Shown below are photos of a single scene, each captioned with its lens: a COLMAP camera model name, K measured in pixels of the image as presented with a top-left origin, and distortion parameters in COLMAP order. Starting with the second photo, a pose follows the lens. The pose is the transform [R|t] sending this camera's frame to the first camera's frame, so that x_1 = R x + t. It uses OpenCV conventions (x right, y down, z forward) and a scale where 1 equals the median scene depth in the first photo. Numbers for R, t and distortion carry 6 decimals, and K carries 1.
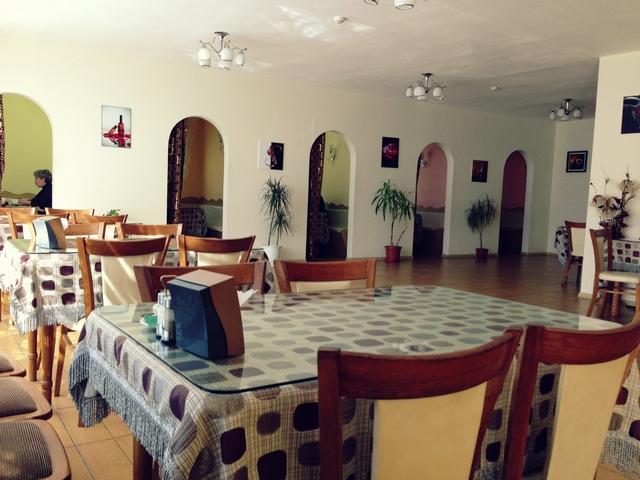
lens RADIAL K [[578.6, 0, 317.9], [0, 578.6, 242.0], [0, 0, 1]] dist [0.093335, -0.122505]
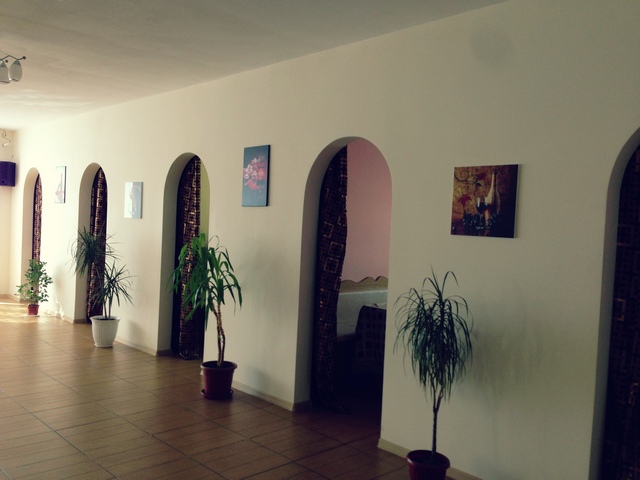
lens RADIAL K [[578.6, 0, 320.2], [0, 578.6, 241.6], [0, 0, 1]] dist [0.093335, -0.122505]
pose [[0.186933, 0.025604, -0.982039, 0.787998], [-0.084779, 0.996351, 0.009839, -0.134611], [0.978708, 0.081417, 0.188421, 1.207216]]
